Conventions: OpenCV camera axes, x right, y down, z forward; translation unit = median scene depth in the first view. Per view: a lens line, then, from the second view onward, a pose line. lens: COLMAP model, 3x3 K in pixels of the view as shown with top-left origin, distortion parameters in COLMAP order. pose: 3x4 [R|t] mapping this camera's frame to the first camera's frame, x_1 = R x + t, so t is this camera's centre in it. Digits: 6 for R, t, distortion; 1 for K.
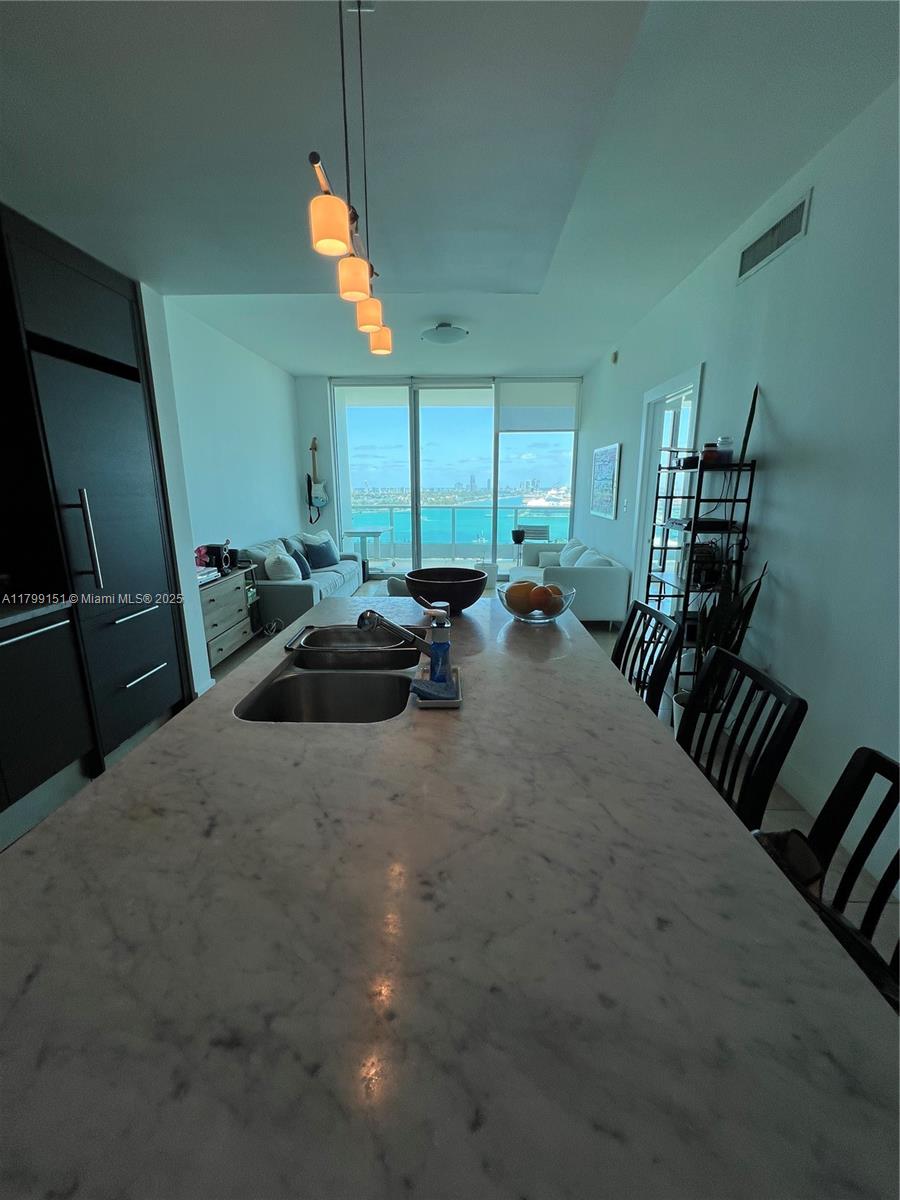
lens RADIAL K [[481.4, 0, 453.1], [0, 481.4, 597.3], [0, 0, 1]] dist [-0.003679, 0.001256]
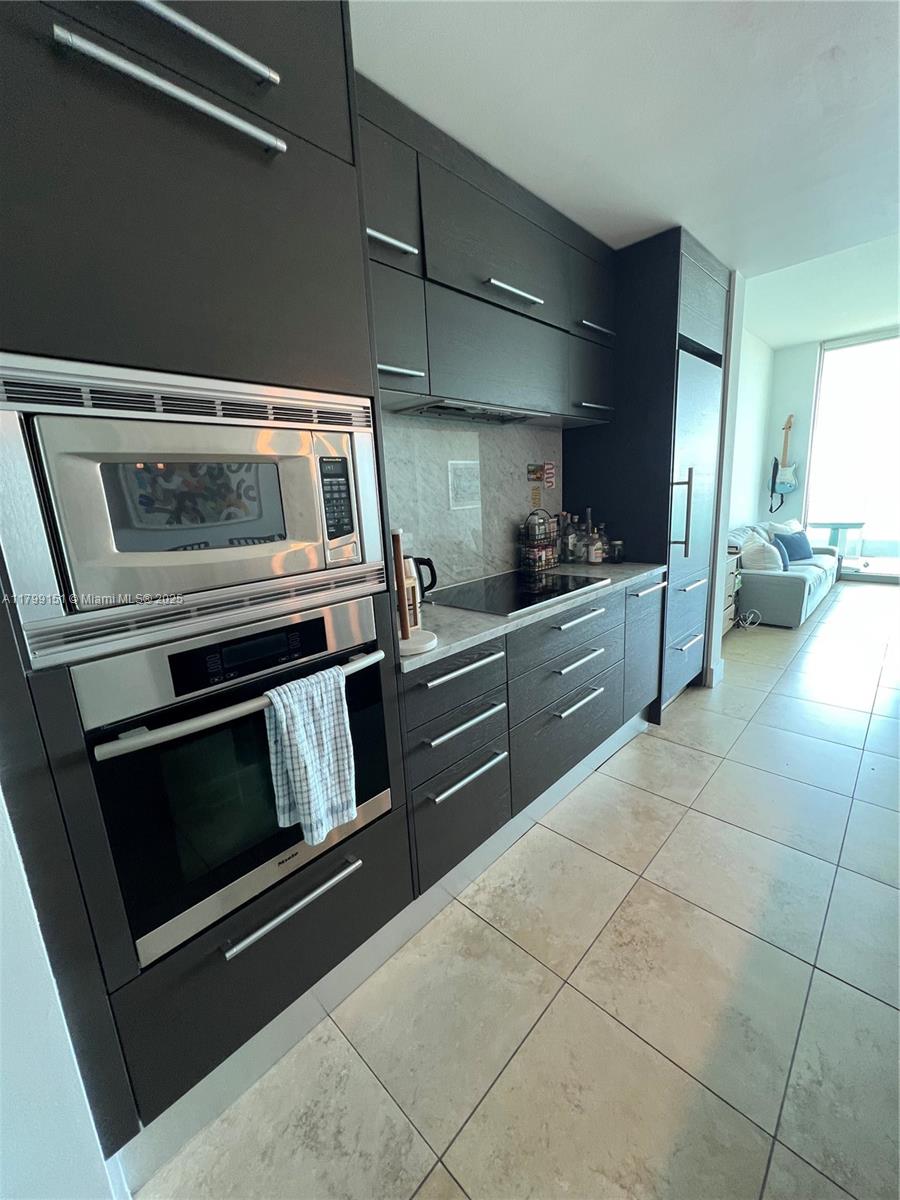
lens RADIAL K [[481.4, 0, 452.7], [0, 481.4, 598.4], [0, 0, 1]] dist [-0.003679, 0.001256]
pose [[0.741646, 0.106757, -0.662242, -0.193469], [-0.101778, 0.993733, 0.046214, 0.039783], [0.663026, 0.033127, 0.747863, -0.097031]]
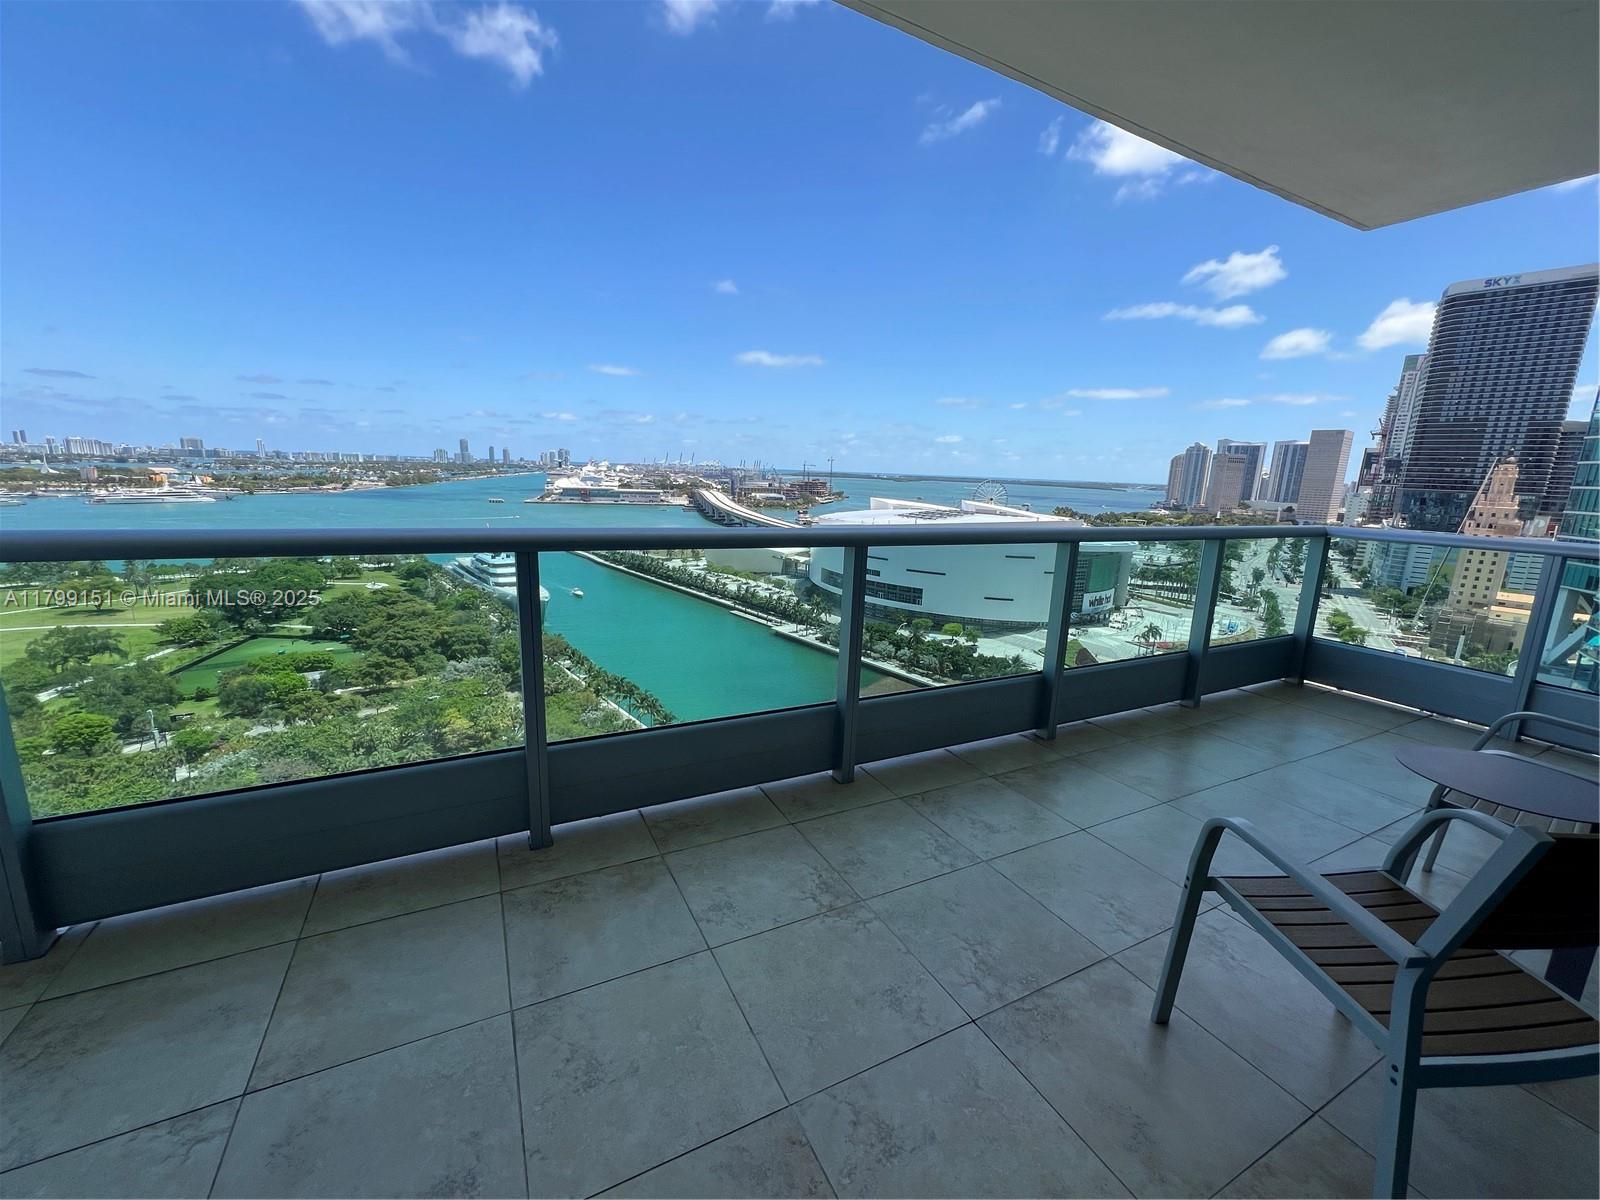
lens RADIAL K [[641.9, 0, 803.2], [0, 641.9, 603.9], [0, 0, 1]] dist [-0.003679, 0.001256]
pose [[0.869763, -0.069898, 0.488494, -0.291815], [0.074594, 0.997165, 0.009868, -0.331274], [-0.487799, 0.027856, 0.872512, 1.609342]]
